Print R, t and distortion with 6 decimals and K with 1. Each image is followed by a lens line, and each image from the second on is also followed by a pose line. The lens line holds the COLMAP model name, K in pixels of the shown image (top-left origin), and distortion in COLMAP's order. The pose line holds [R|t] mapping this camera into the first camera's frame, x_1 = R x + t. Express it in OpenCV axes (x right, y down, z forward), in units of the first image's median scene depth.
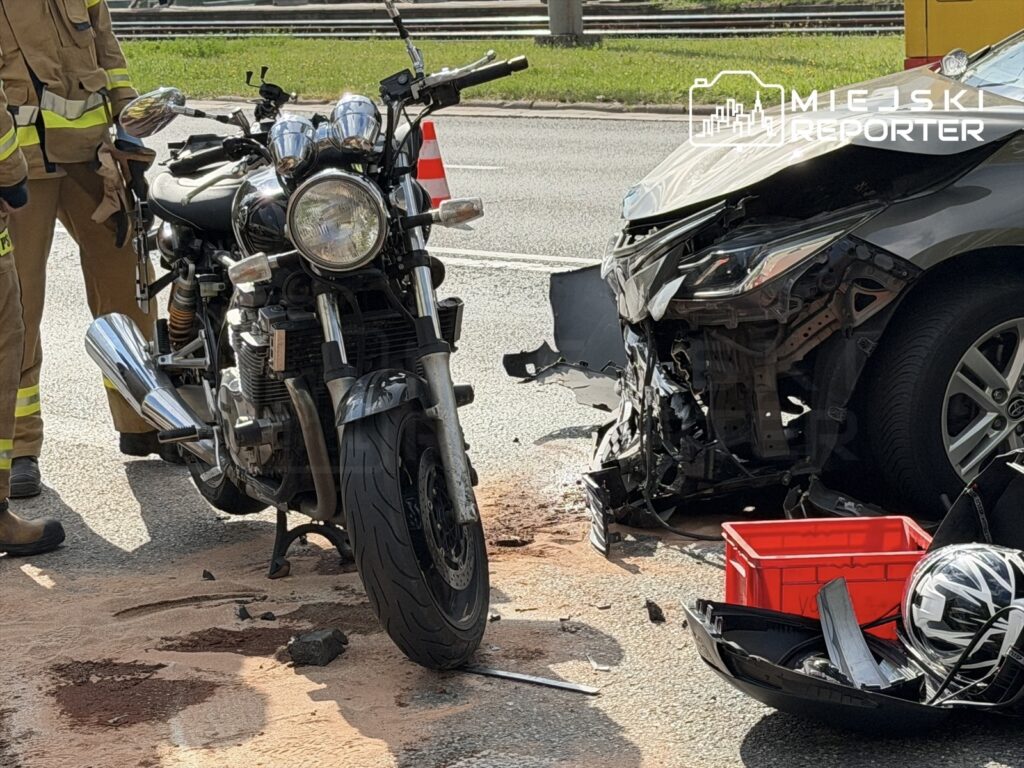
lens RADIAL K [[2771.1, 0, 514.0], [0, 2771.1, 385.8], [0, 0, 1]] dist [0.193511, 0.000000]
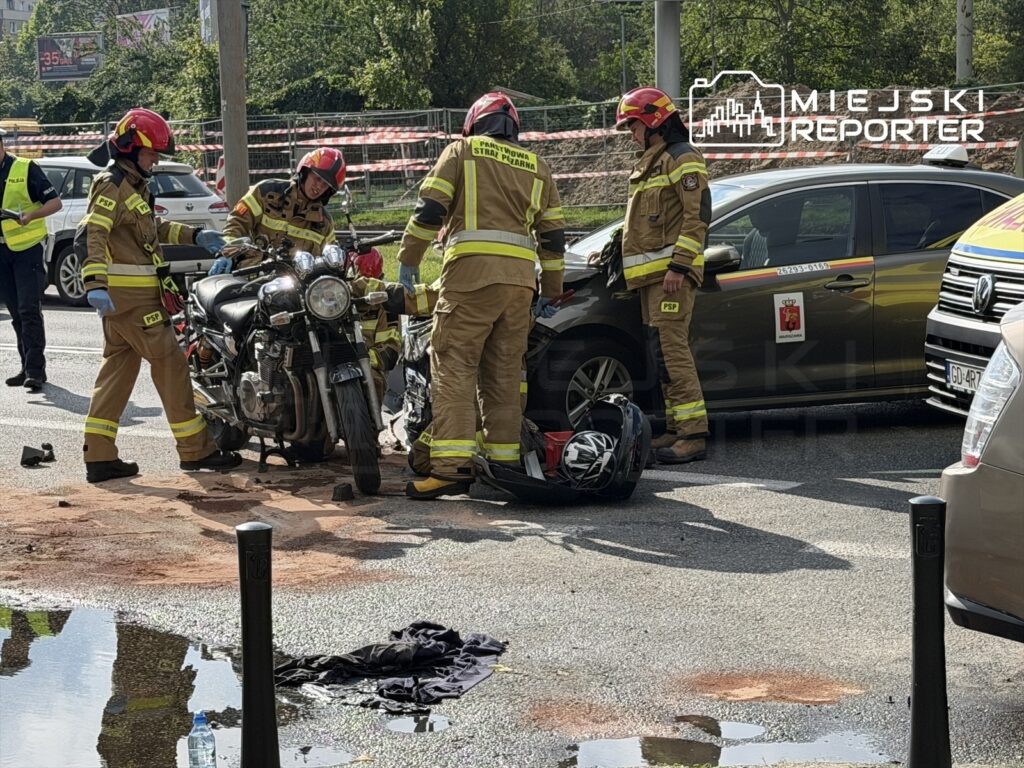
lens RADIAL K [[2316.9, 0, 502.1], [0, 2316.9, 387.8], [0, 0, 1]] dist [0.169412, 0.000000]
pose [[0.986881, 0.012056, 0.161000, -0.223788], [-0.000984, 0.997639, -0.068673, 0.147489], [-0.161448, 0.067613, 0.984562, -0.936045]]
